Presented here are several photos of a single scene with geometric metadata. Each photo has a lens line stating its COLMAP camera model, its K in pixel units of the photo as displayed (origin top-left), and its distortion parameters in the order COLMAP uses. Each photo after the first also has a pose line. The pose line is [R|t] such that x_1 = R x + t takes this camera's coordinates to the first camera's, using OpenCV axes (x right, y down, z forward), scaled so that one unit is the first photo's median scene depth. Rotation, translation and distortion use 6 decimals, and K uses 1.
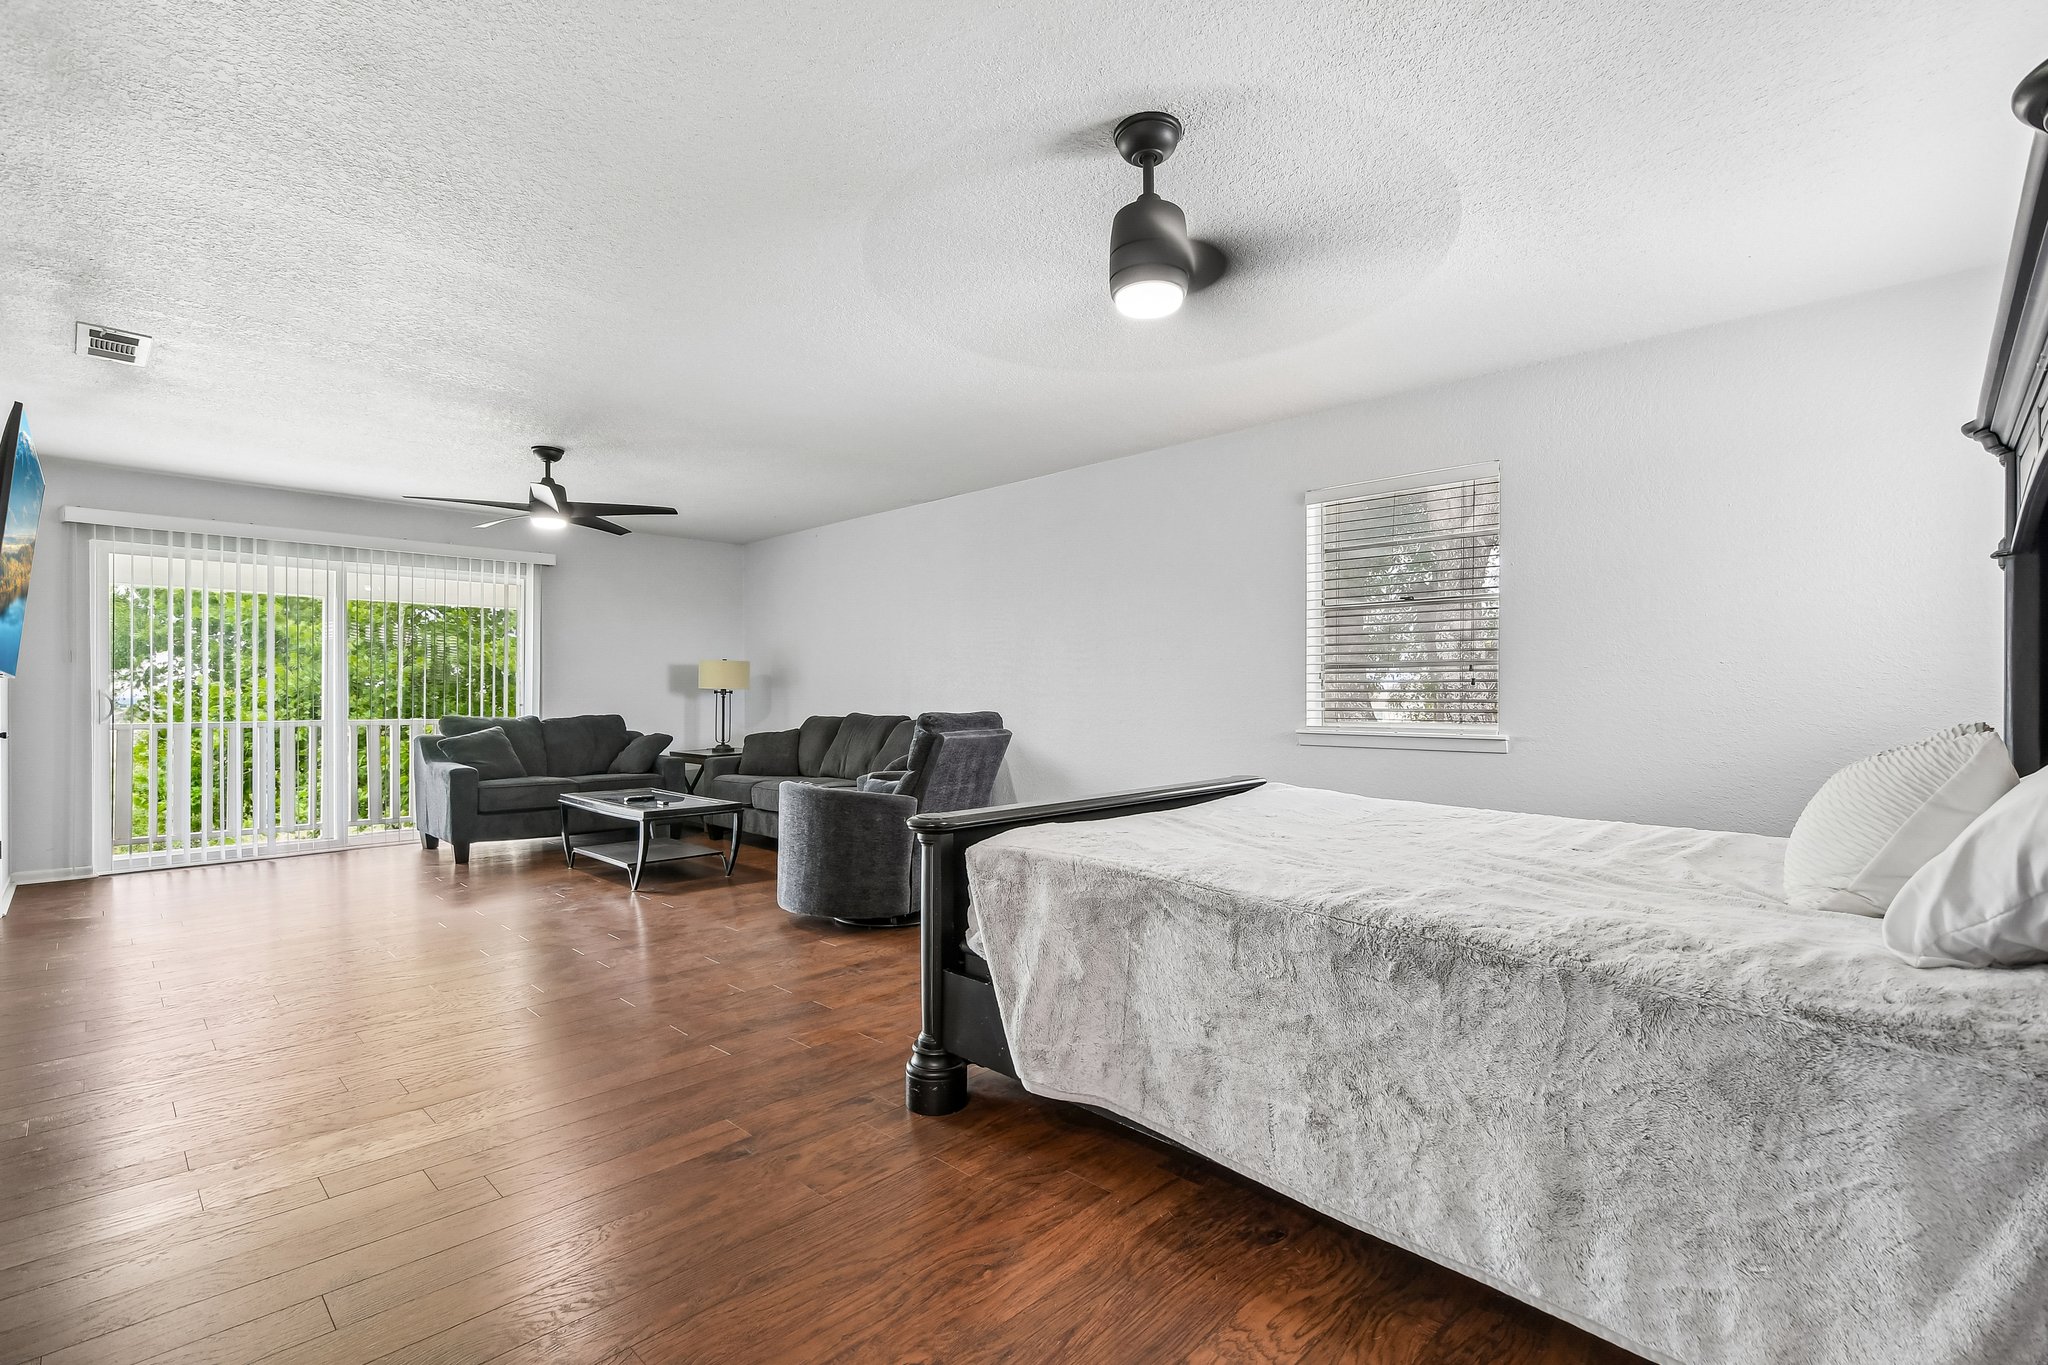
lens RADIAL K [[923.8, 0, 1031.4], [0, 923.8, 694.5], [0, 0, 1]] dist [0.000421, -0.003929]
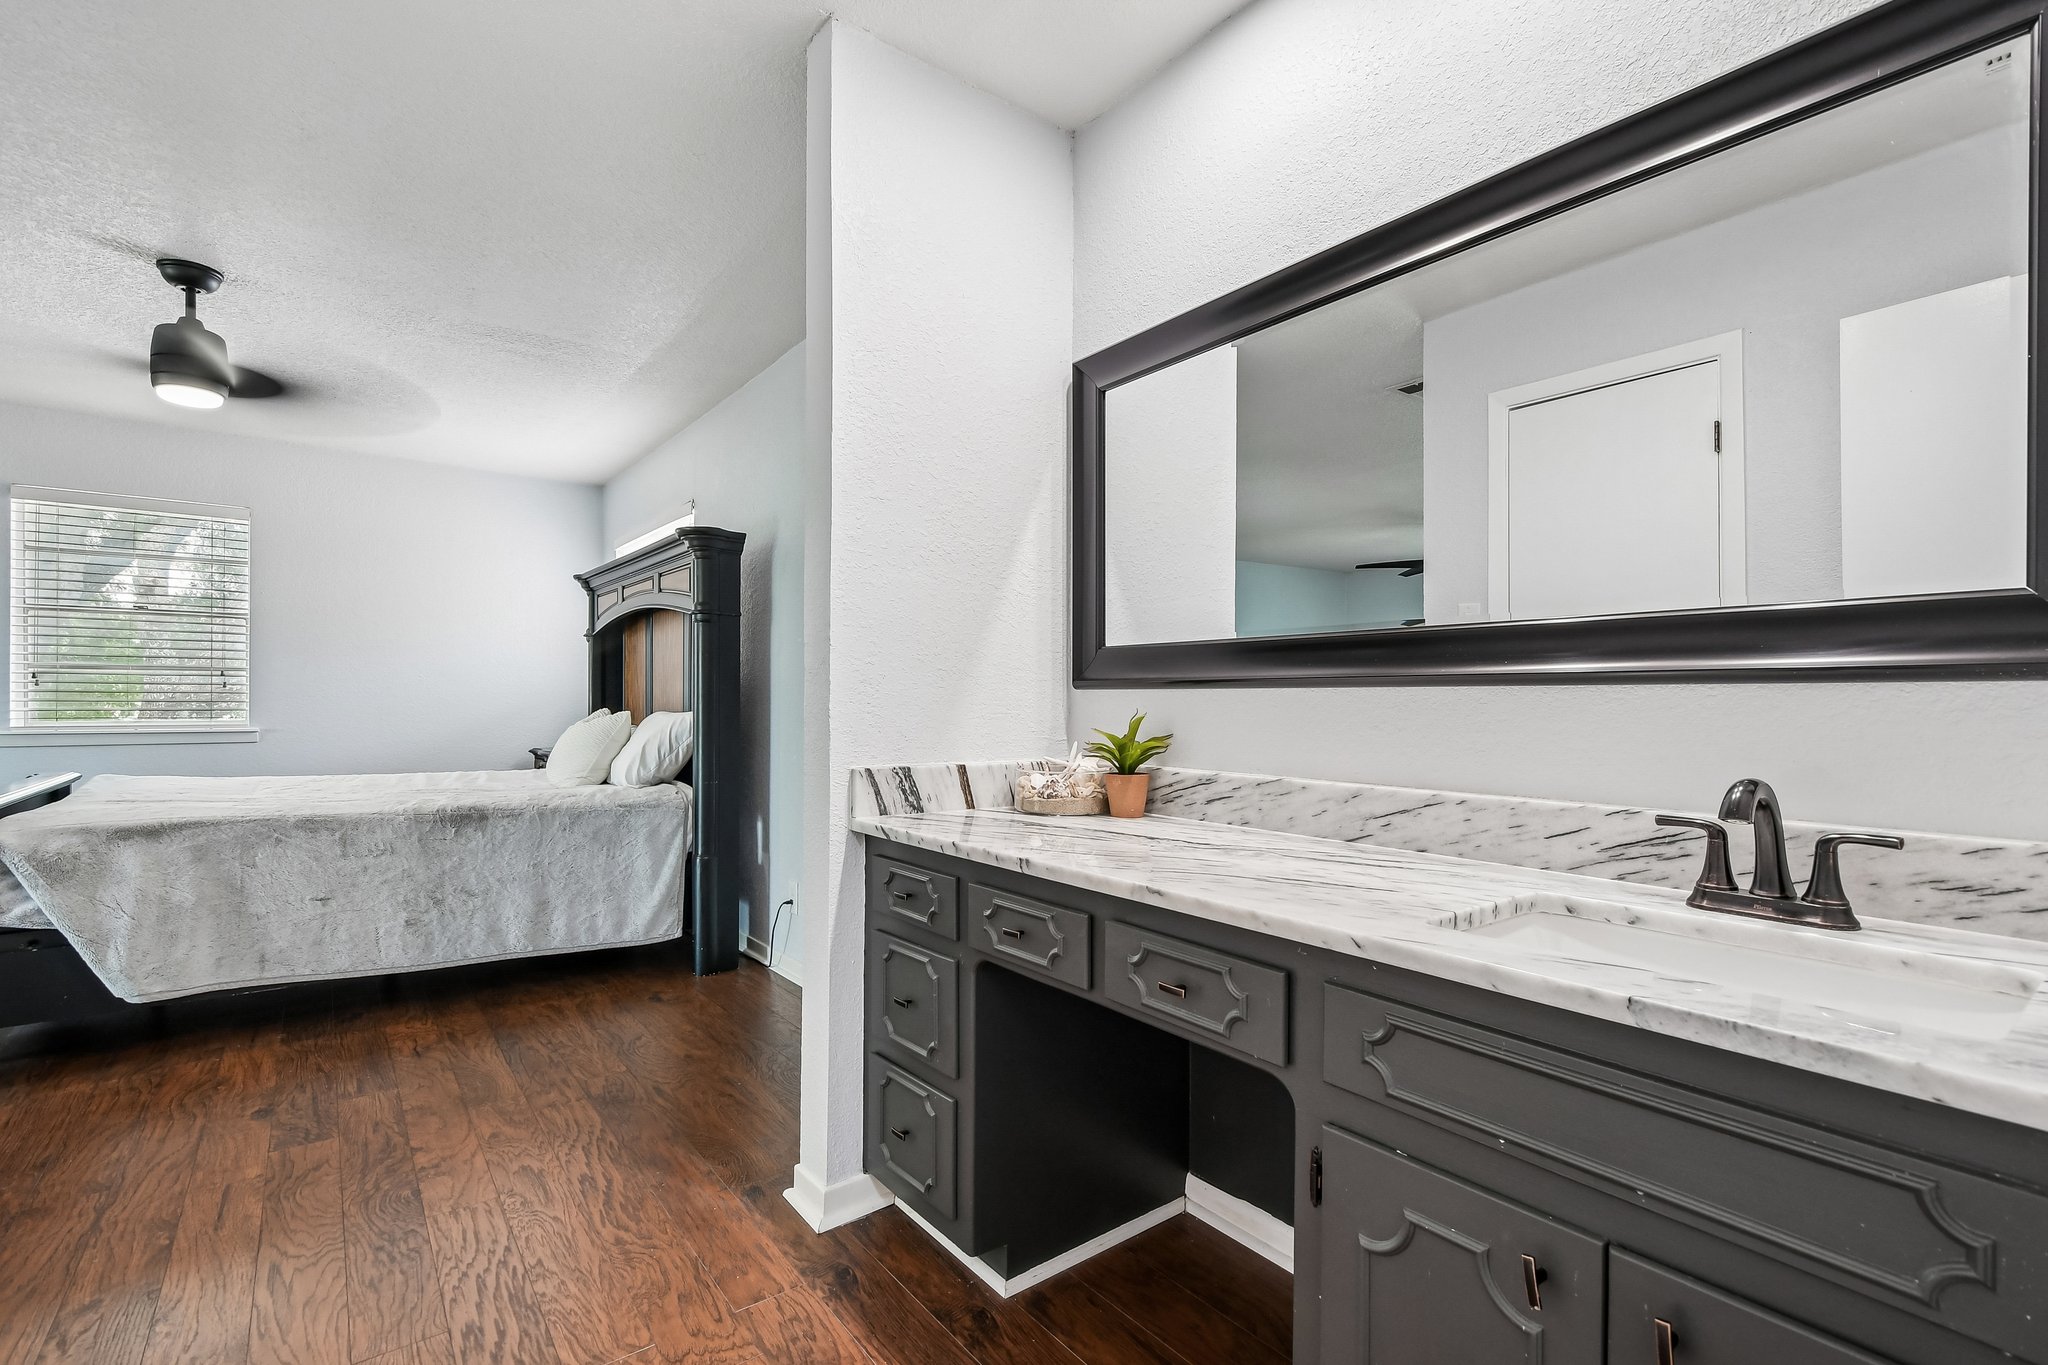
lens RADIAL K [[923.8, 0, 1025.9], [0, 923.8, 694.4], [0, 0, 1]] dist [0.000421, -0.003929]
pose [[0.133005, 0.004726, 0.991104, -1.008276], [-0.004790, 0.999980, -0.004126, -0.002675], [-0.991104, -0.004198, 0.133025, -0.355801]]
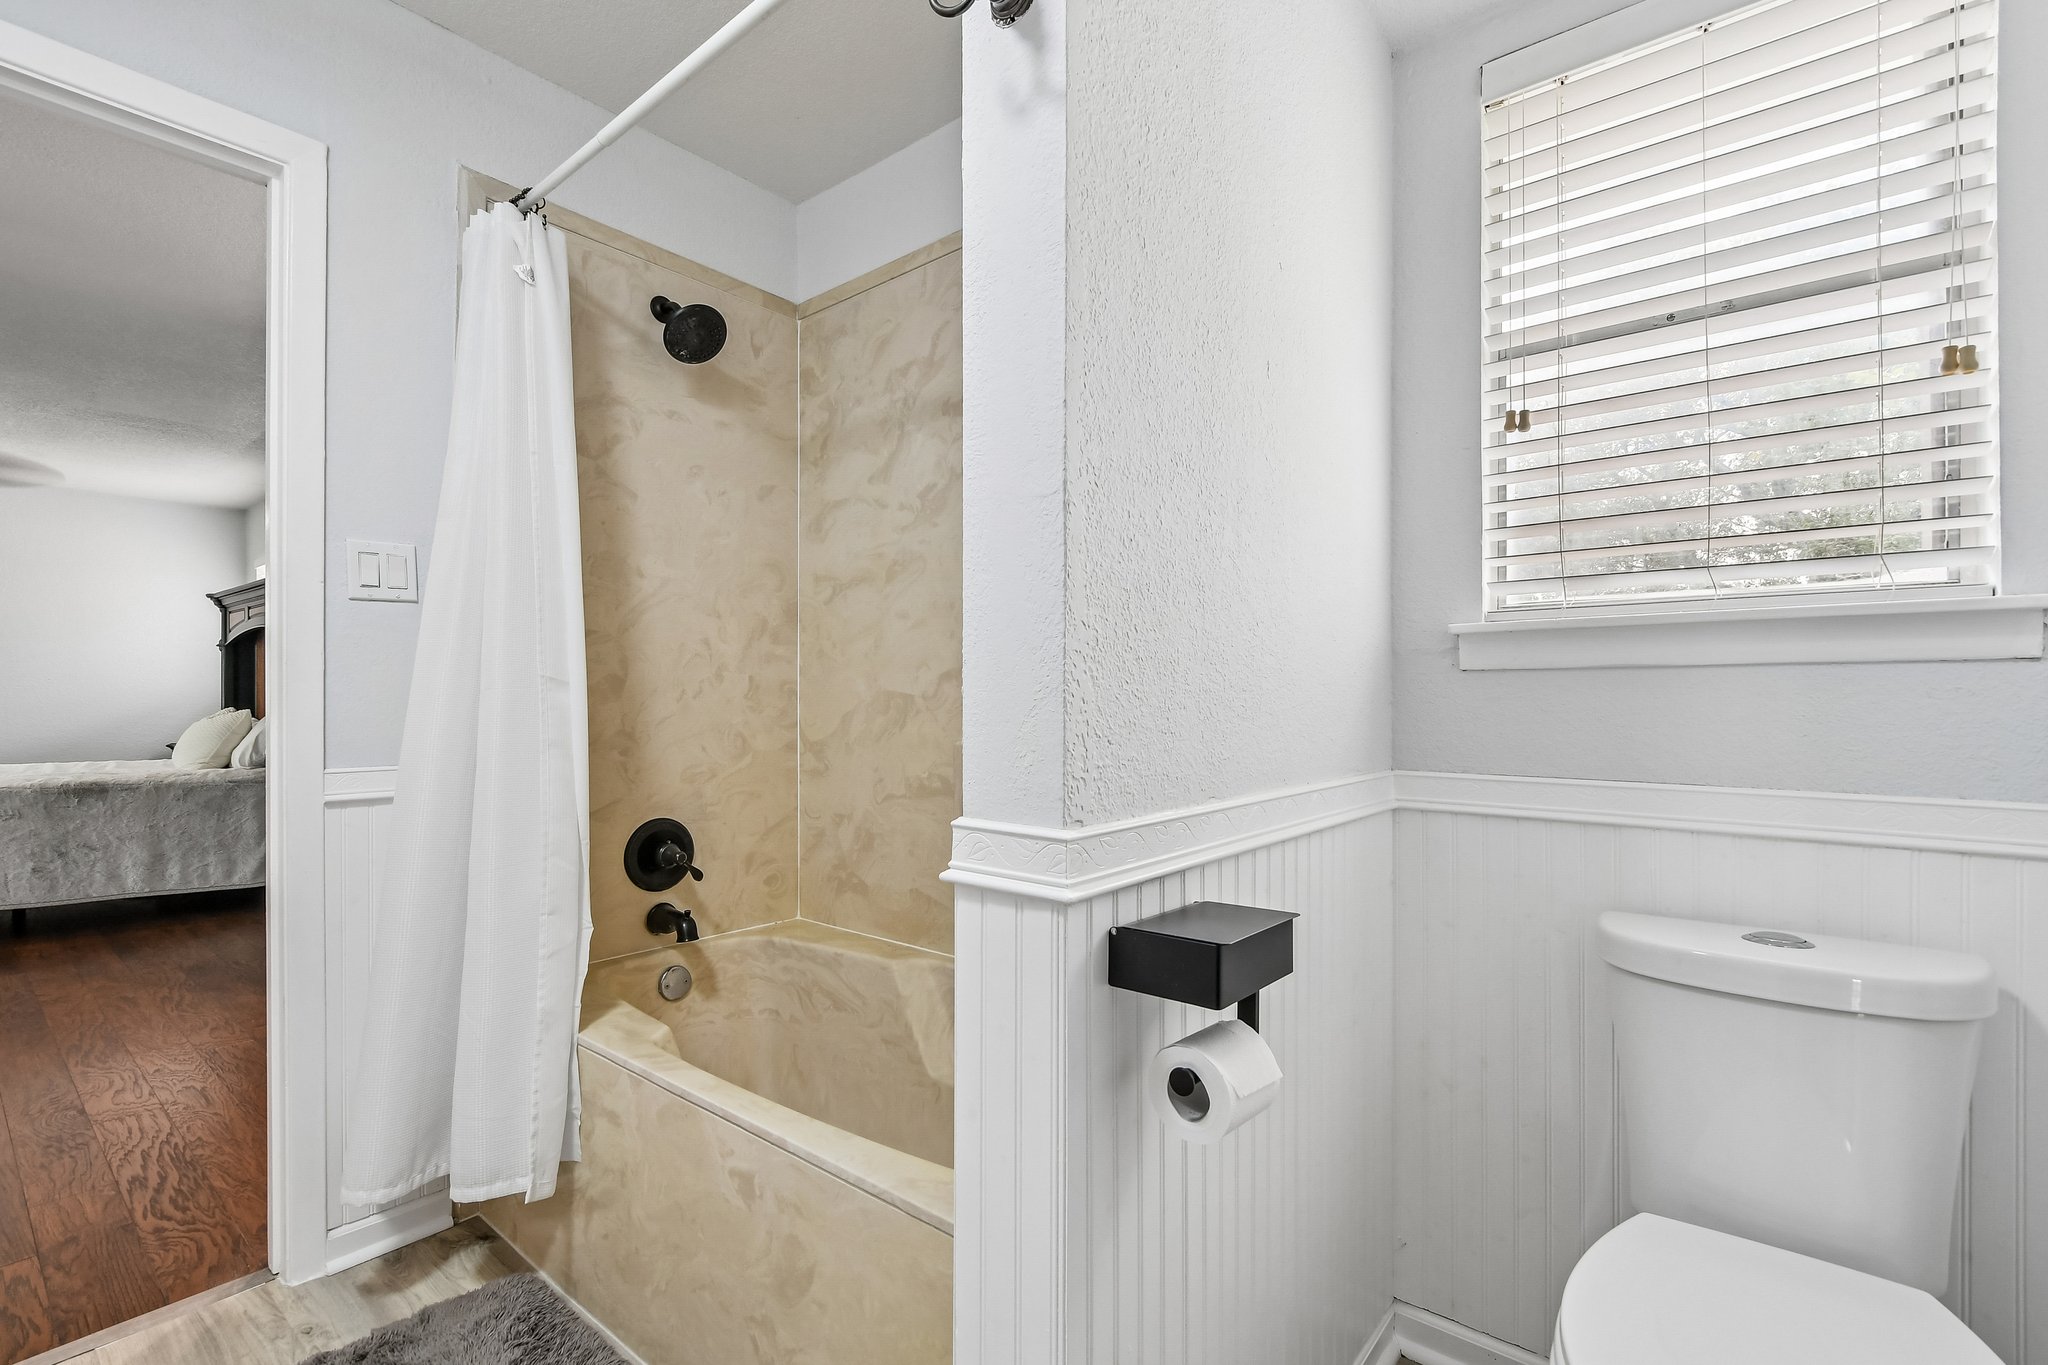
lens RADIAL K [[923.8, 0, 1033.4], [0, 923.8, 694.3], [0, 0, 1]] dist [0.000421, -0.003929]
pose [[-0.100719, 0.002138, 0.994913, -1.759071], [-0.005986, 0.999978, -0.002754, -0.016438], [-0.994897, -0.006233, -0.100704, -1.028555]]
